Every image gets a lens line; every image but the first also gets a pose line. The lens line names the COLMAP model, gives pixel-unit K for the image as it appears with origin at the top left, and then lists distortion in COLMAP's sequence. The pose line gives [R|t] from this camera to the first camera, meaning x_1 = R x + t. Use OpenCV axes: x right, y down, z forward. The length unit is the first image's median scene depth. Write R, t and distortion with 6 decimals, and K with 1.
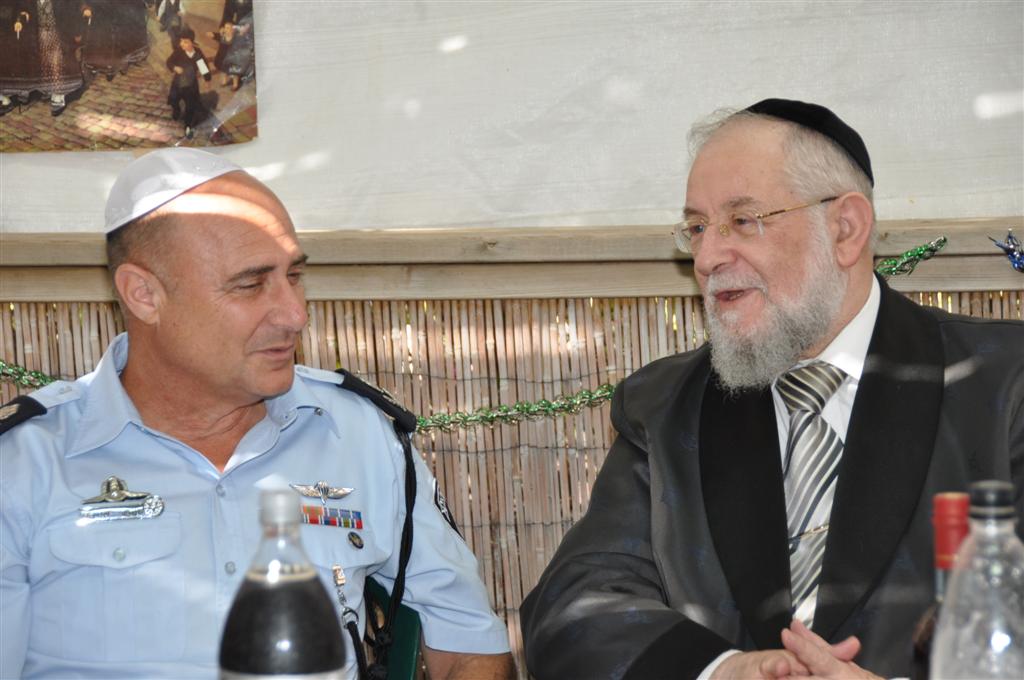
lens RADIAL K [[3435.7, 0, 512.0], [0, 3435.7, 340.0], [0, 0, 1]] dist [1.157052, 0.344313]
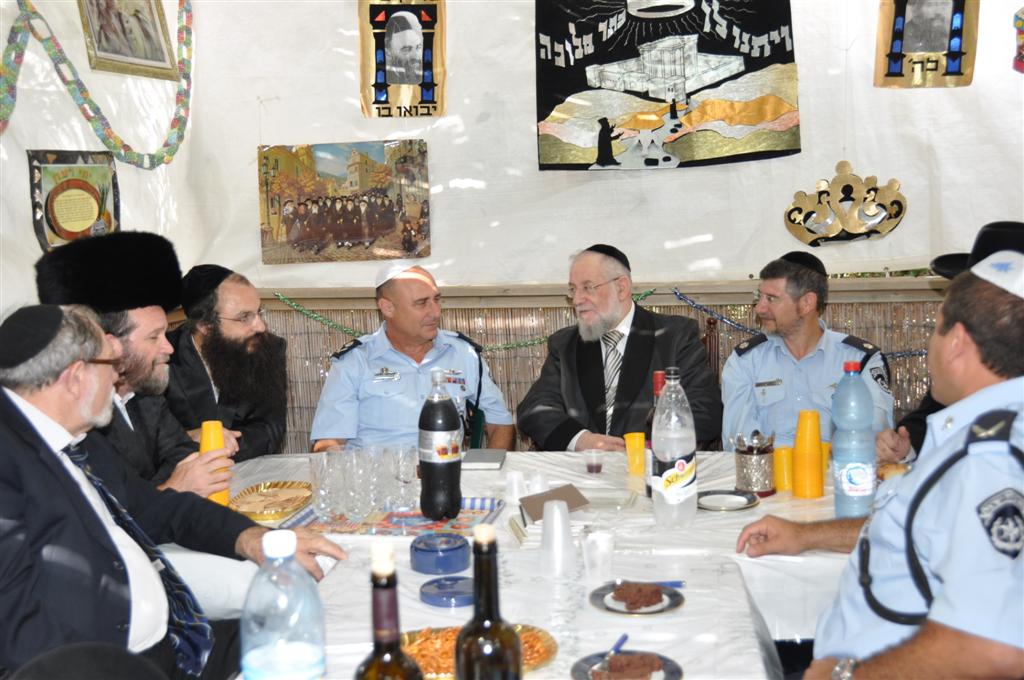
lens RADIAL K [[1124.2, 0, 528.9], [0, 1124.2, 344.1], [0, 0, 1]] dist [-0.010975, 0.245107]
pose [[0.999909, -0.000950, 0.013477, -0.000530], [0.000678, 0.999797, 0.020129, -0.000258], [-0.013493, -0.020118, 0.999707, 0.012786]]
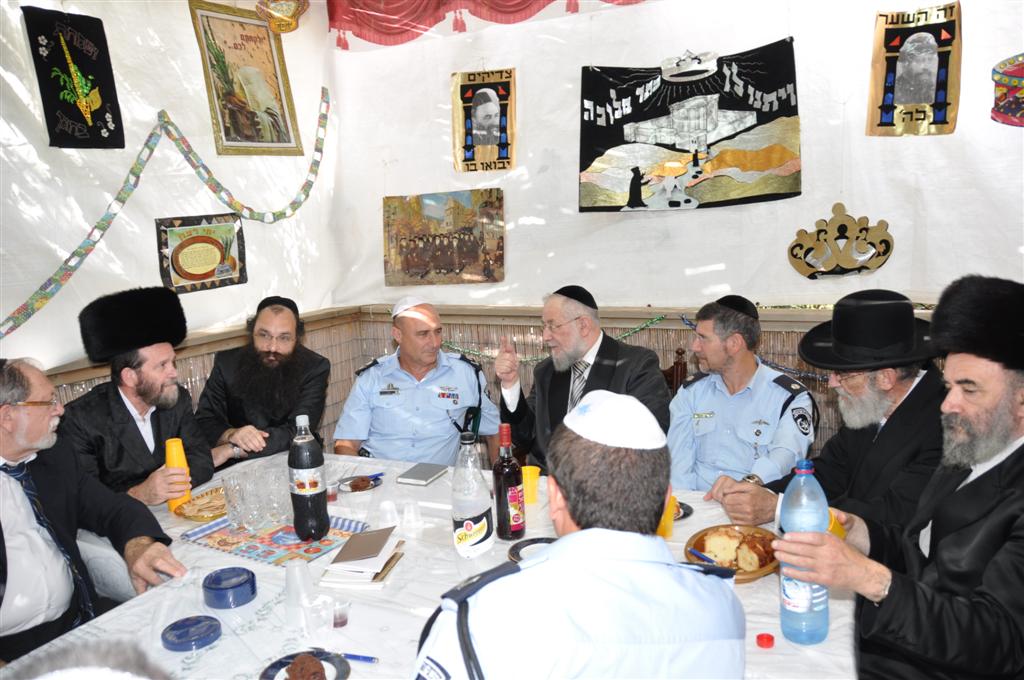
lens RADIAL K [[800.2, 0, 517.8], [0, 800.2, 344.1], [0, 0, 1]] dist [-0.150342, 0.113020]
pose [[0.955013, 0.030870, -0.294953, 0.223855], [-0.012323, 0.997839, 0.064534, -0.050107], [0.296308, -0.057996, 0.953330, 0.180975]]
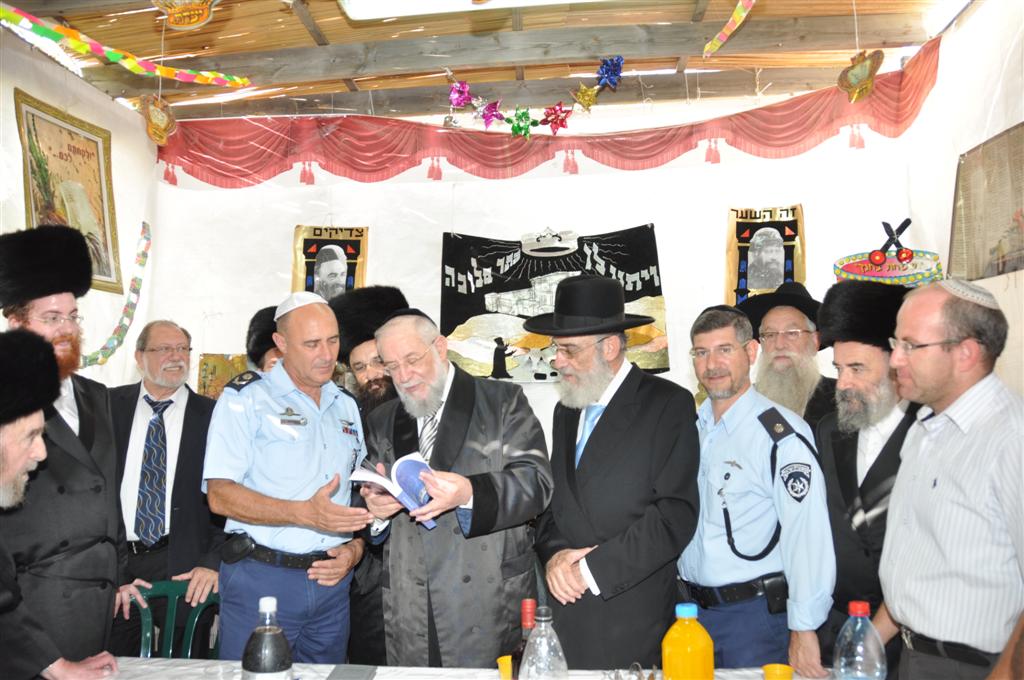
lens RADIAL K [[800.2, 0, 517.8], [0, 800.2, 344.1], [0, 0, 1]] dist [-0.150342, 0.113020]
pose [[0.997172, 0.030575, 0.068653, 0.045323], [-0.016981, 0.981543, -0.190487, -0.021082], [-0.073210, 0.188782, 0.979286, 0.229687]]
